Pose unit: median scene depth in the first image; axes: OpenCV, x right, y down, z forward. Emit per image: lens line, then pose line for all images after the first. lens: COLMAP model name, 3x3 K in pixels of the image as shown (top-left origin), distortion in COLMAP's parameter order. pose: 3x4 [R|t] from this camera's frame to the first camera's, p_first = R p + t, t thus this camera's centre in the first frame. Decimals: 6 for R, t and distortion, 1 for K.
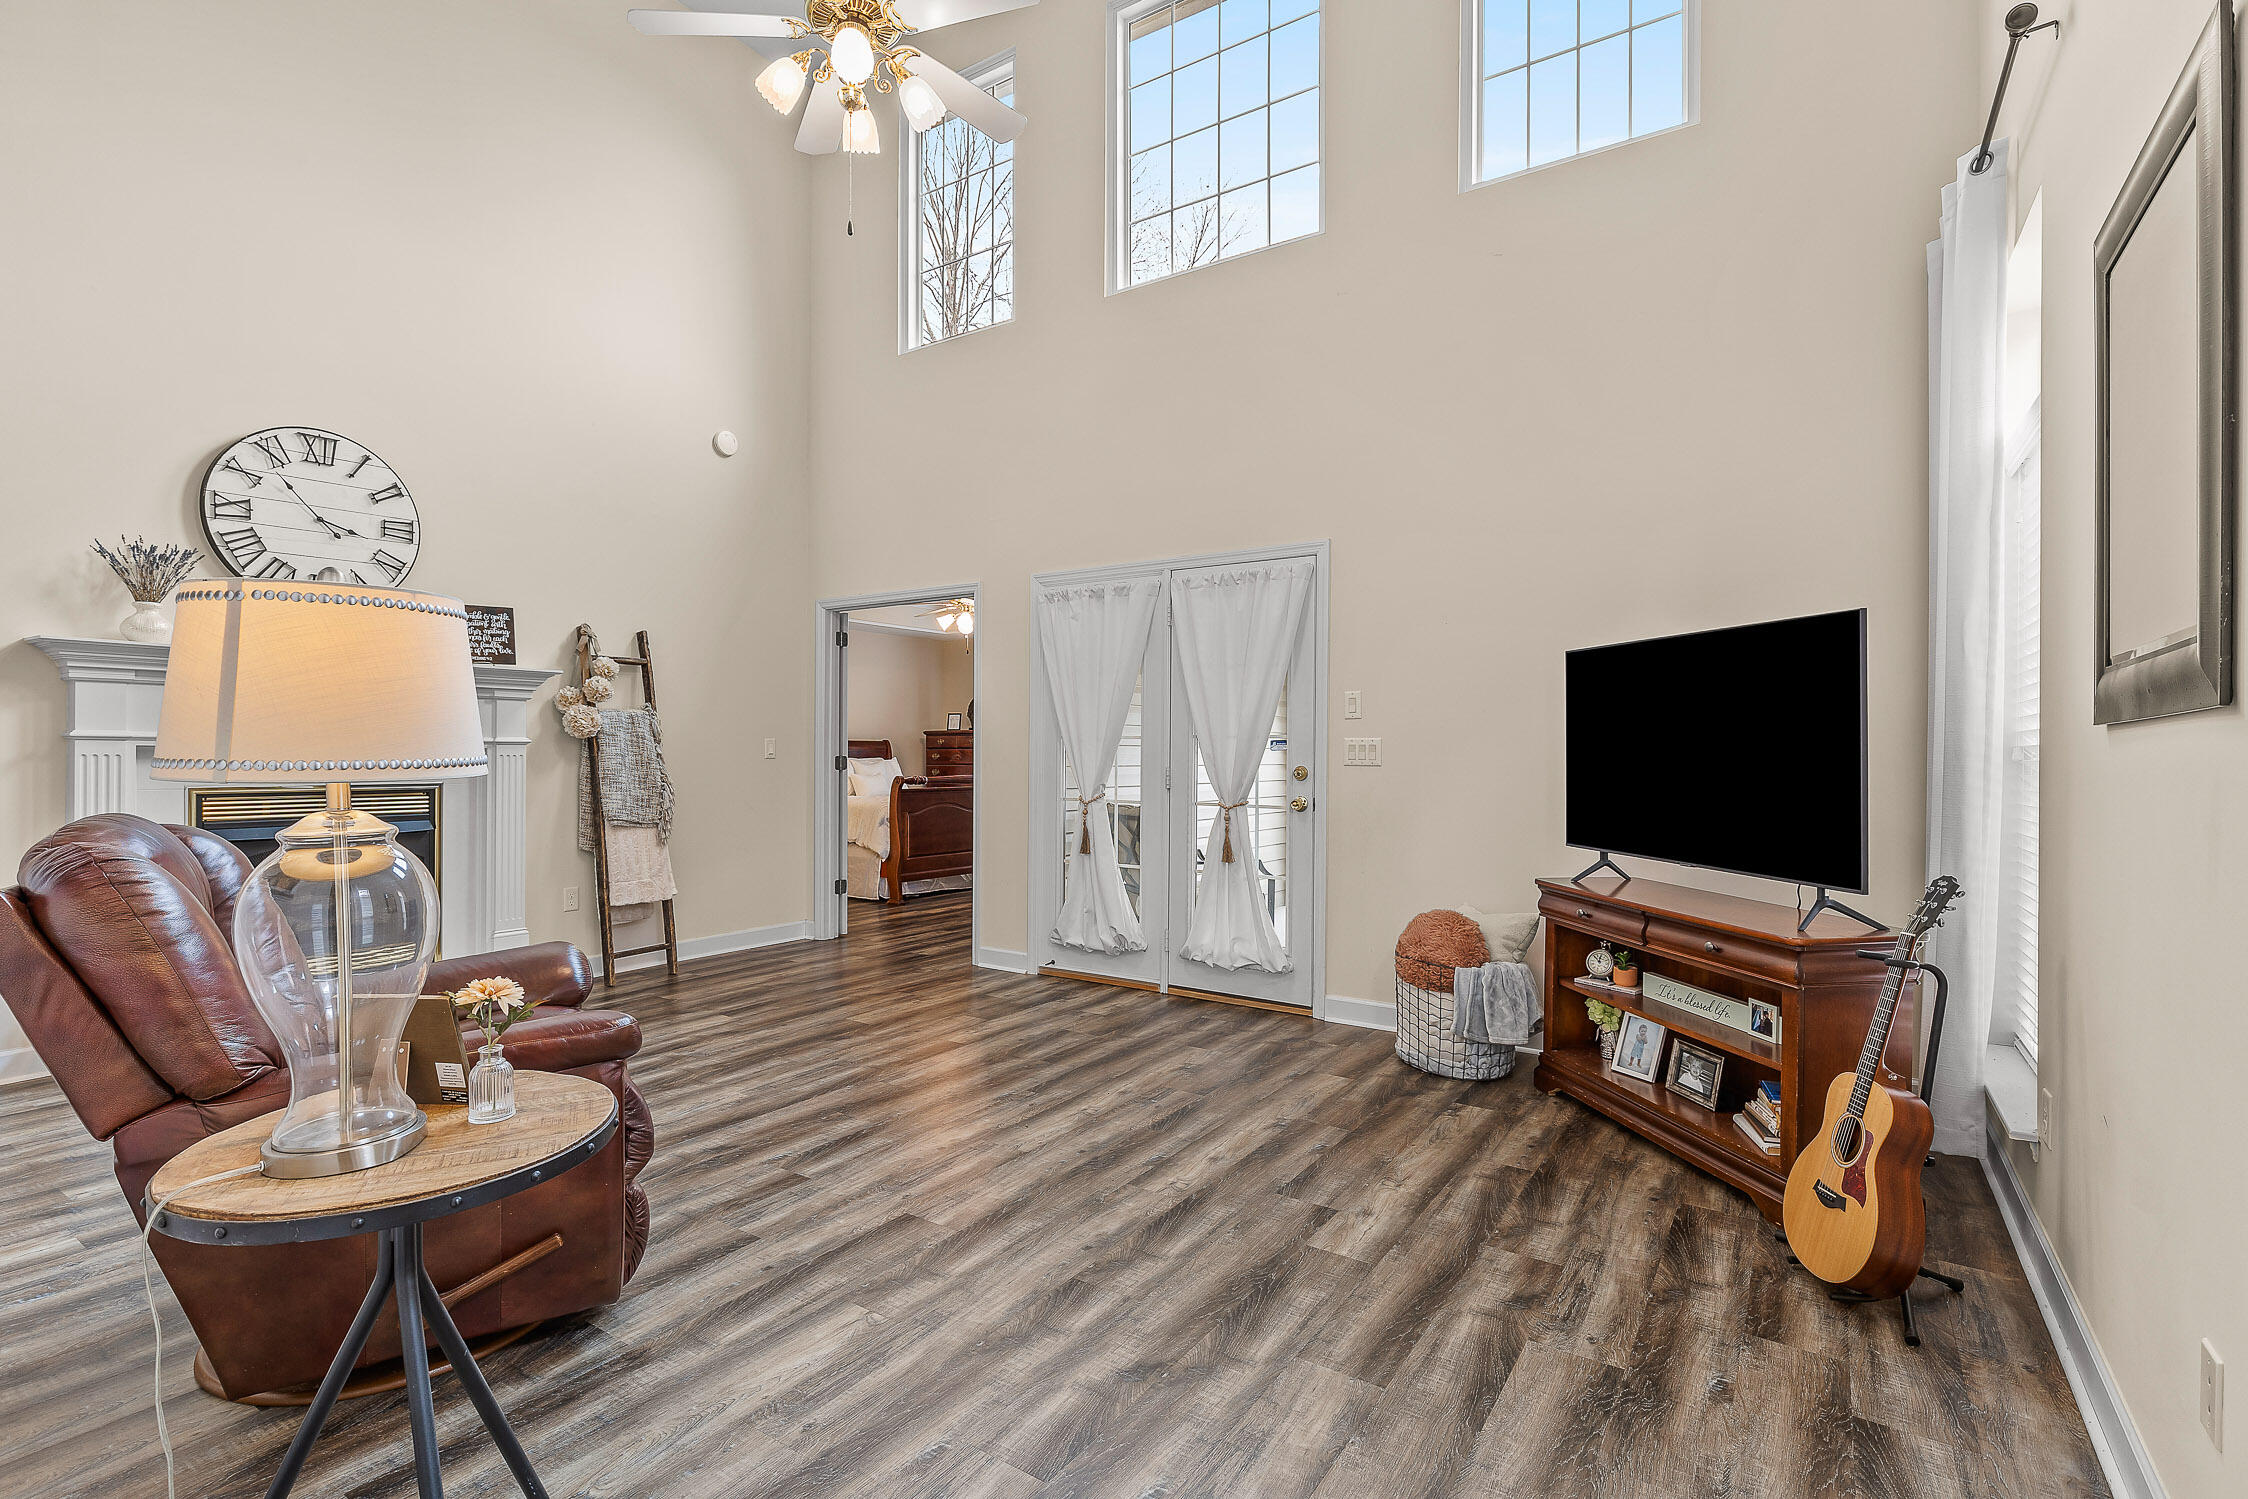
lens RADIAL K [[1067.3, 0, 1168.9], [0, 1067.3, 765.1], [0, 0, 1]] dist [-0.004264, 0.000229]
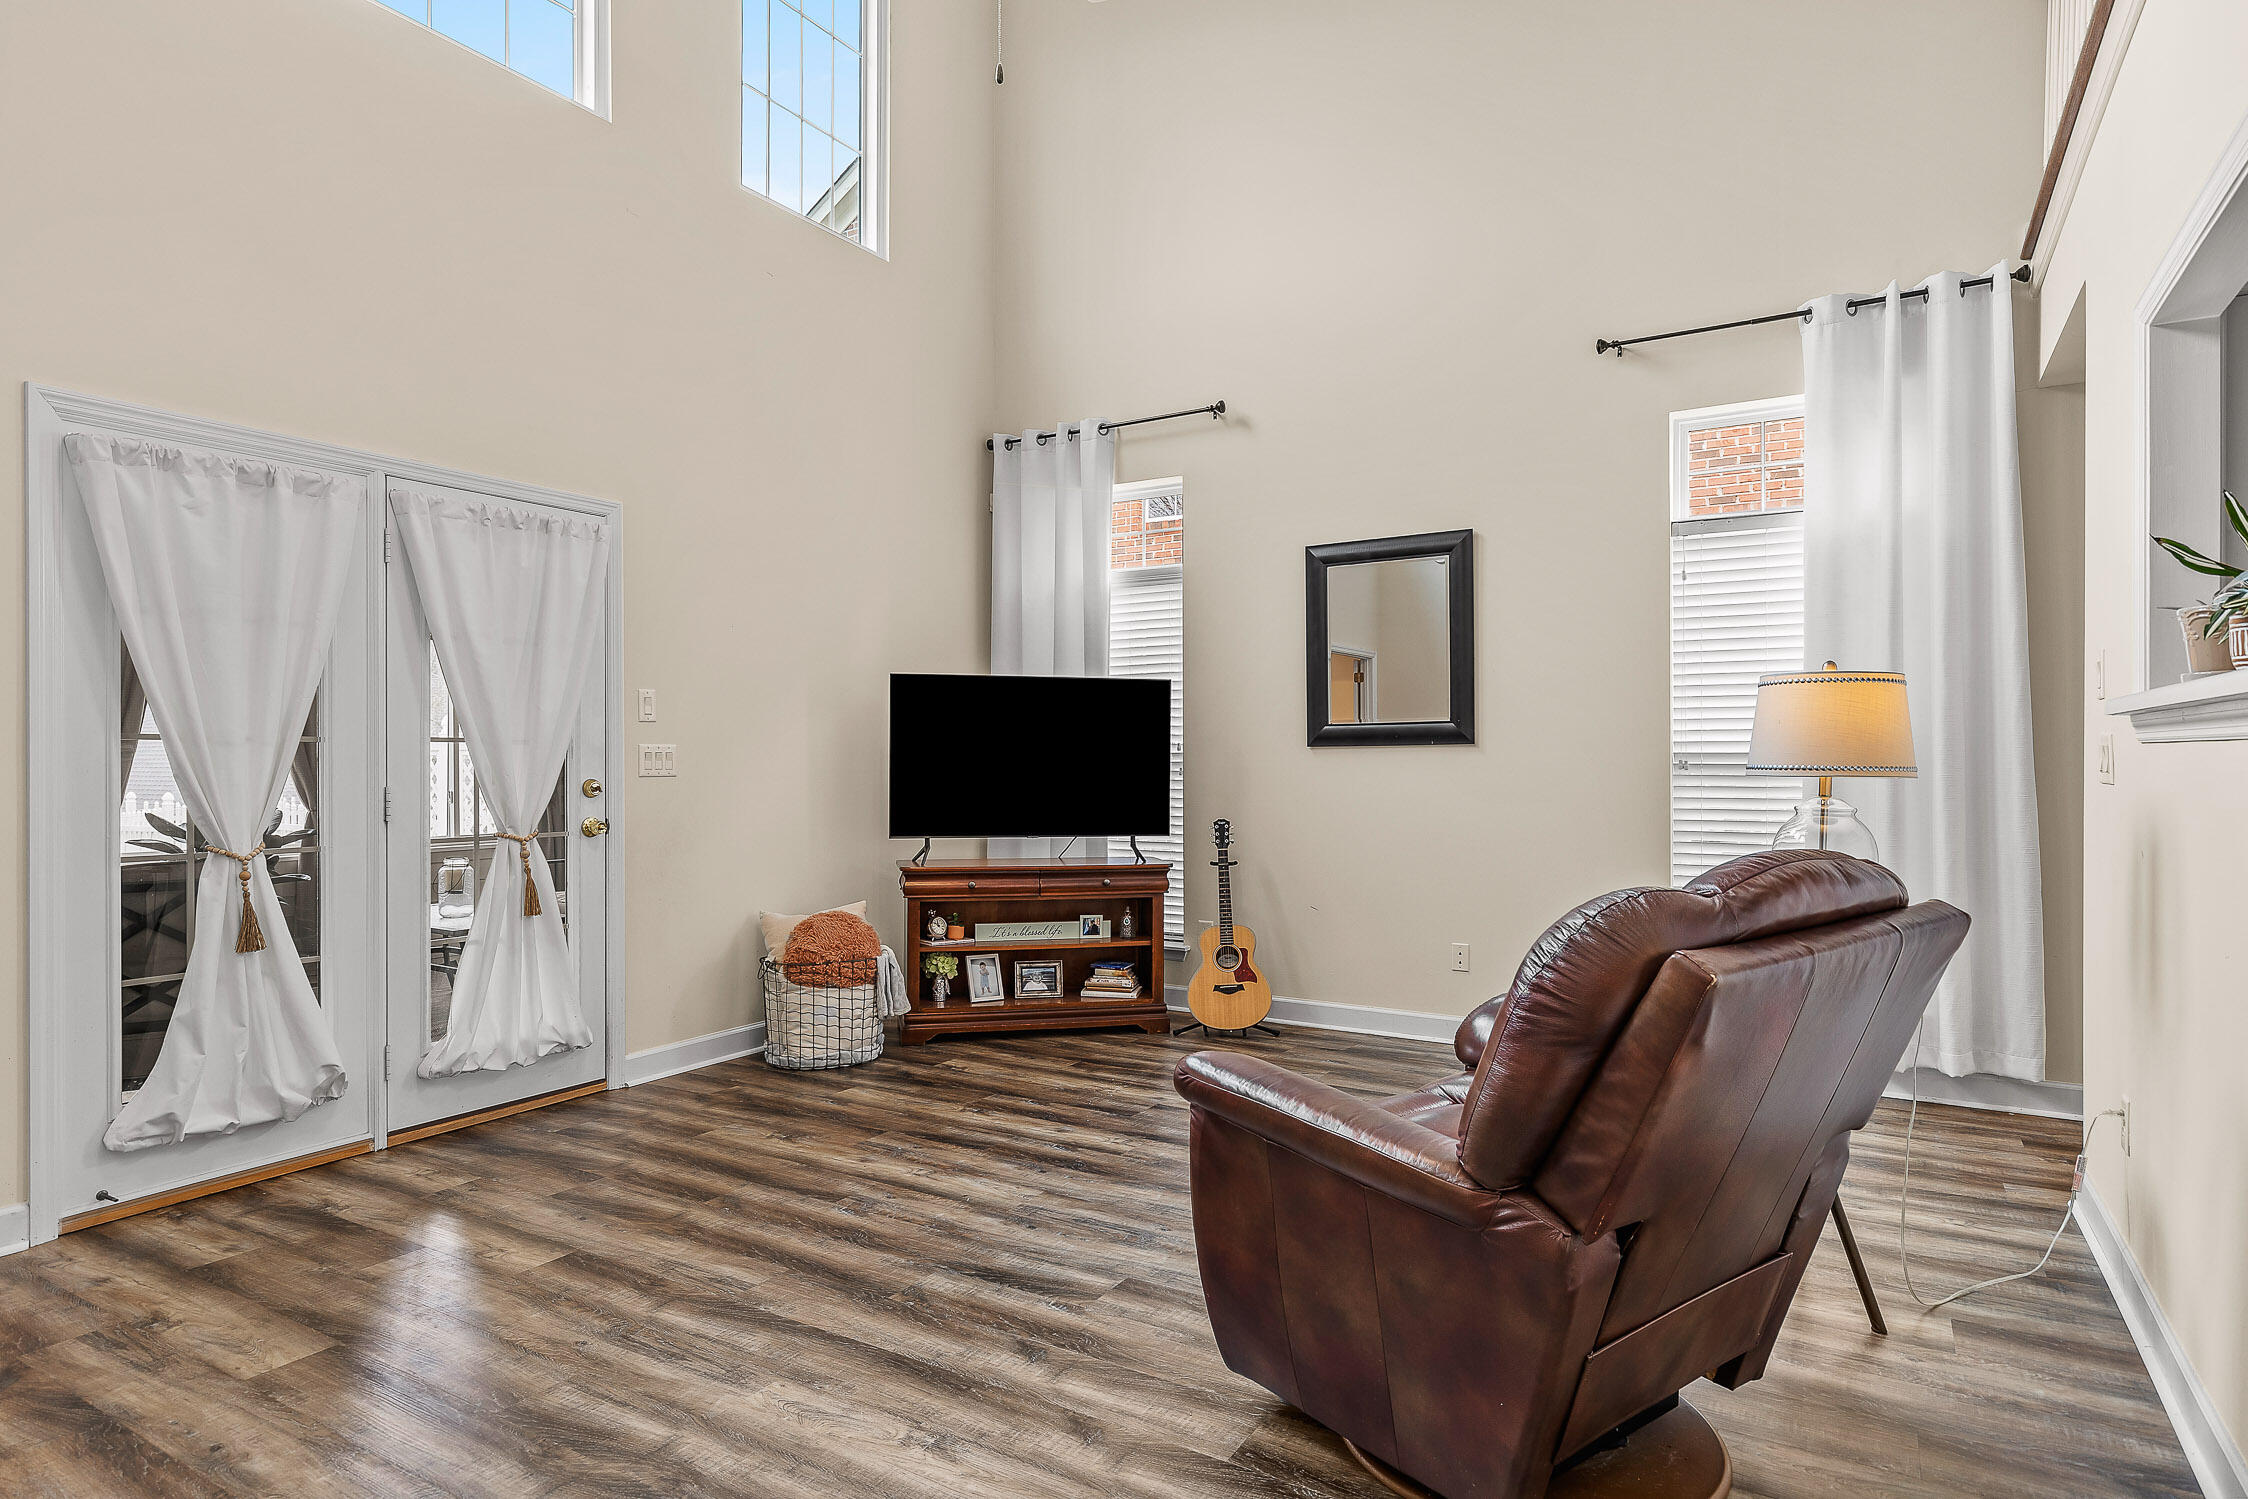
lens RADIAL K [[1230.5, 0, 1117.5], [0, 1230.5, 760.2], [0, 0, 1]] dist [0.005127, -0.001125]
pose [[-0.034378, -0.009178, 0.999367, -1.028176], [0.013017, 0.999869, 0.009631, -0.020928], [-0.999324, 0.013340, -0.034254, 0.821929]]
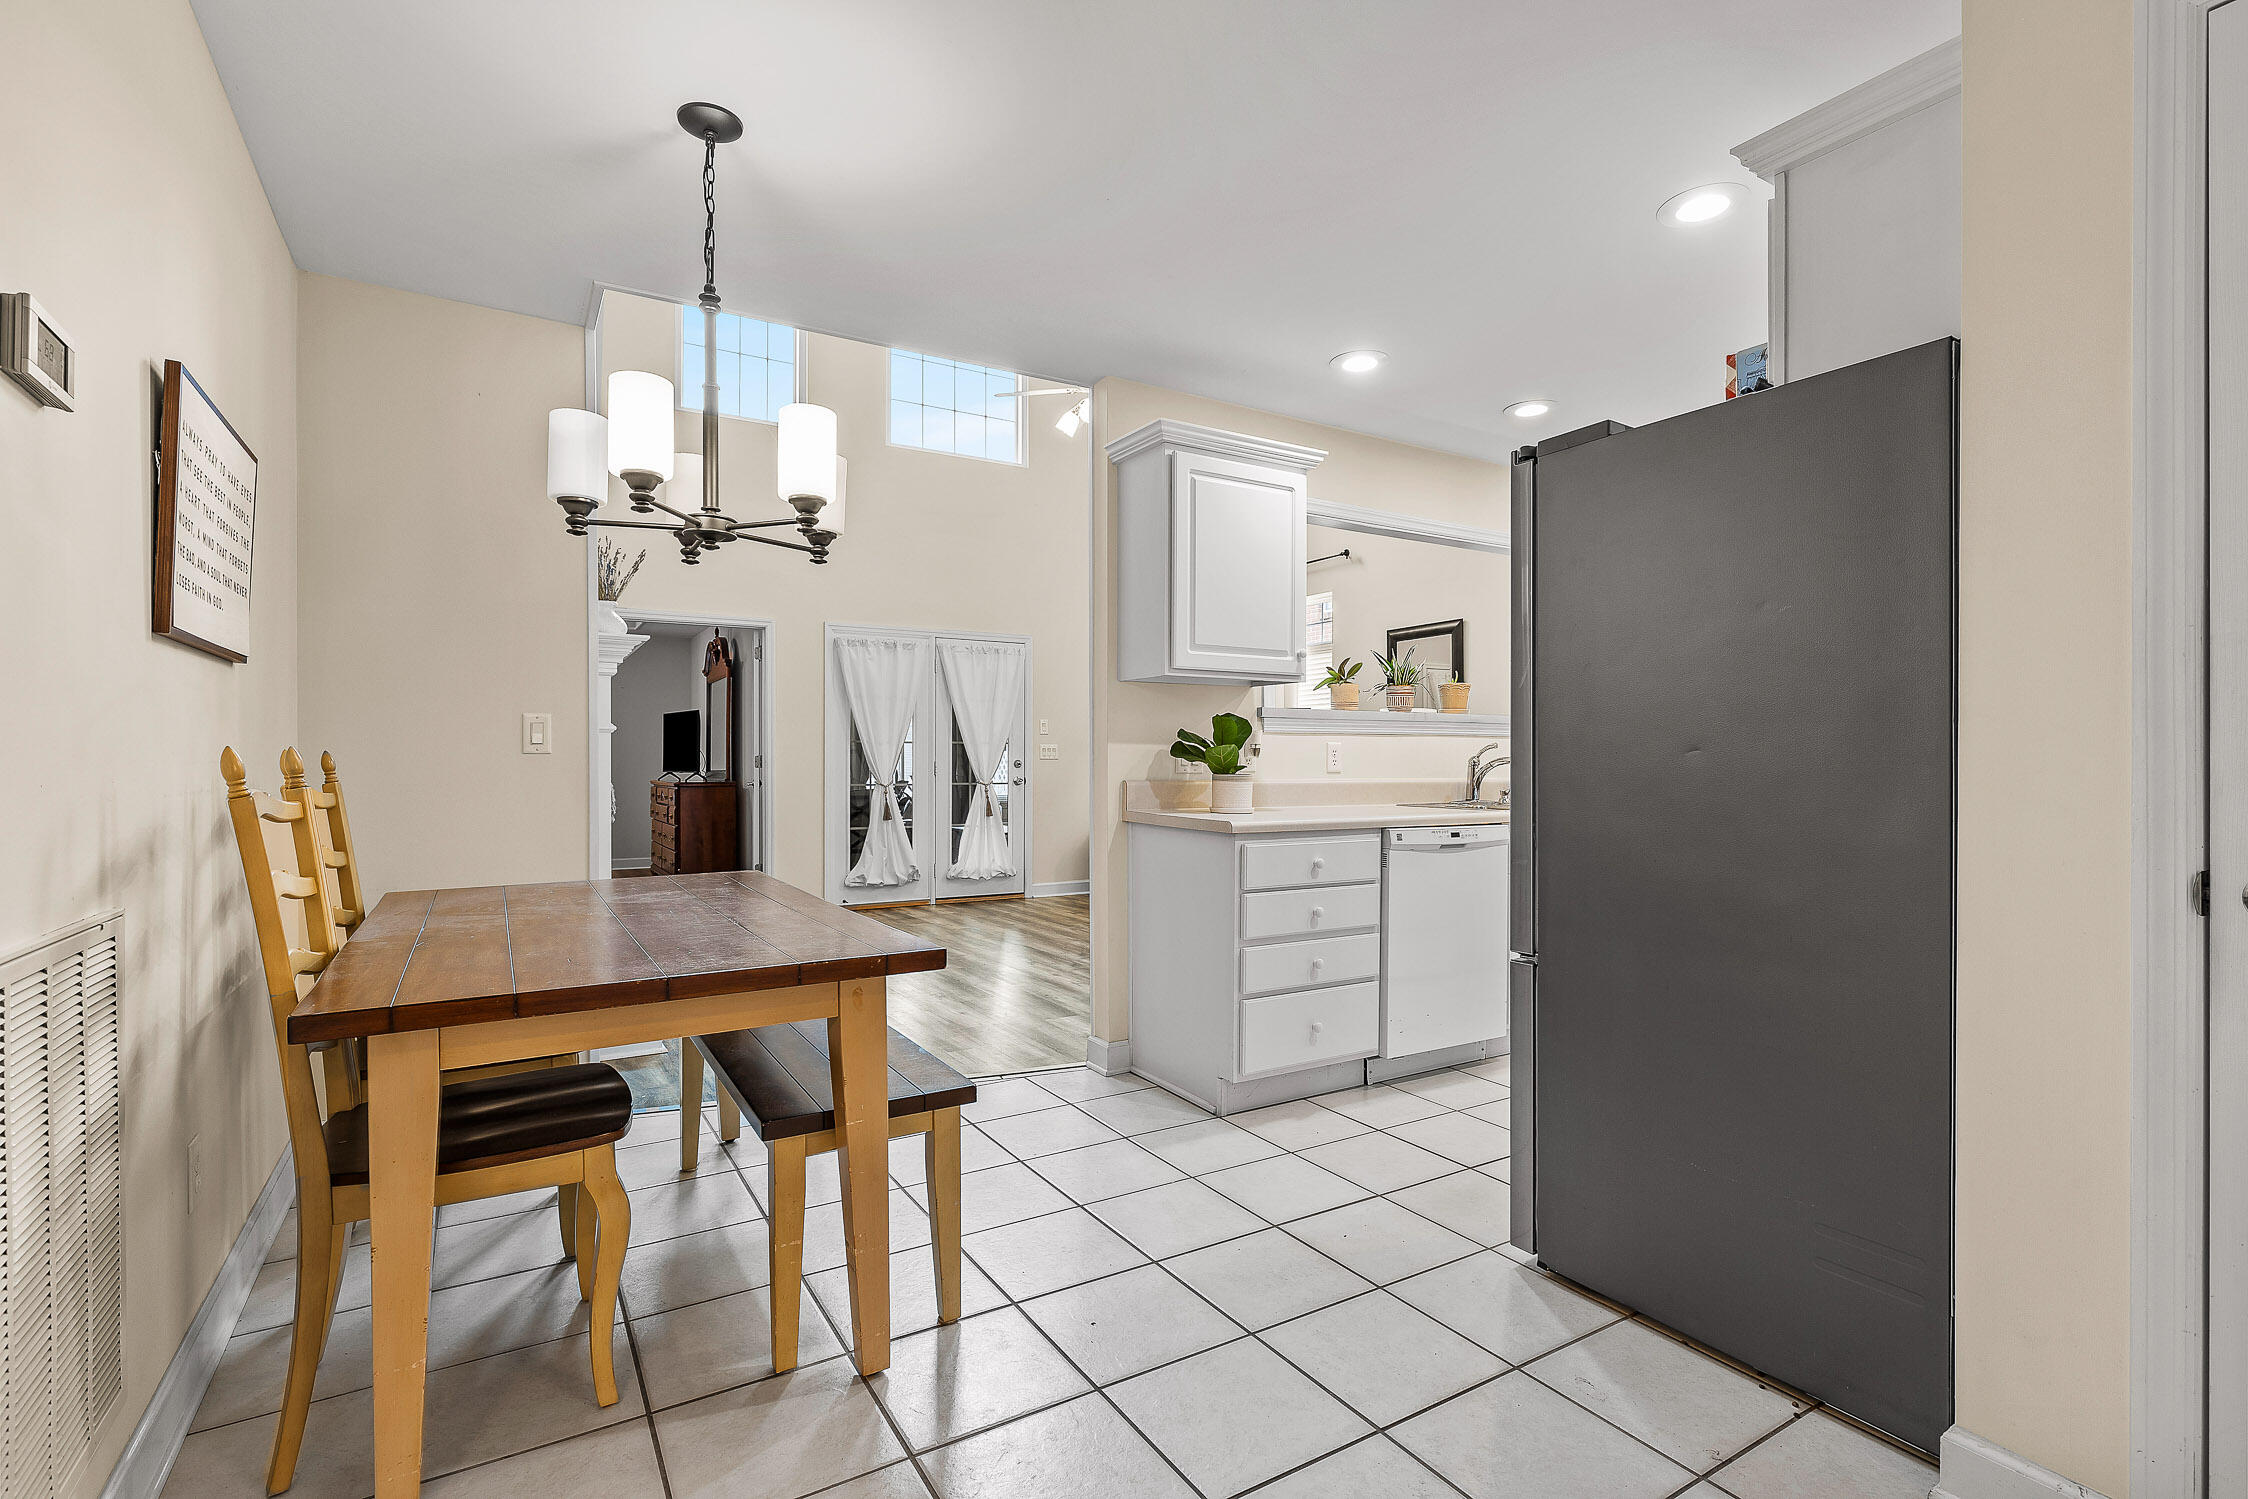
lens RADIAL K [[1067.3, 0, 1139.2], [0, 1067.3, 750.9], [0, 0, 1]] dist [-0.004264, 0.000229]
pose [[0.388449, 0.005189, 0.921456, -1.861026], [0.017822, 0.999755, -0.013143, 0.018529], [-0.921298, 0.021527, 0.388261, 0.144938]]
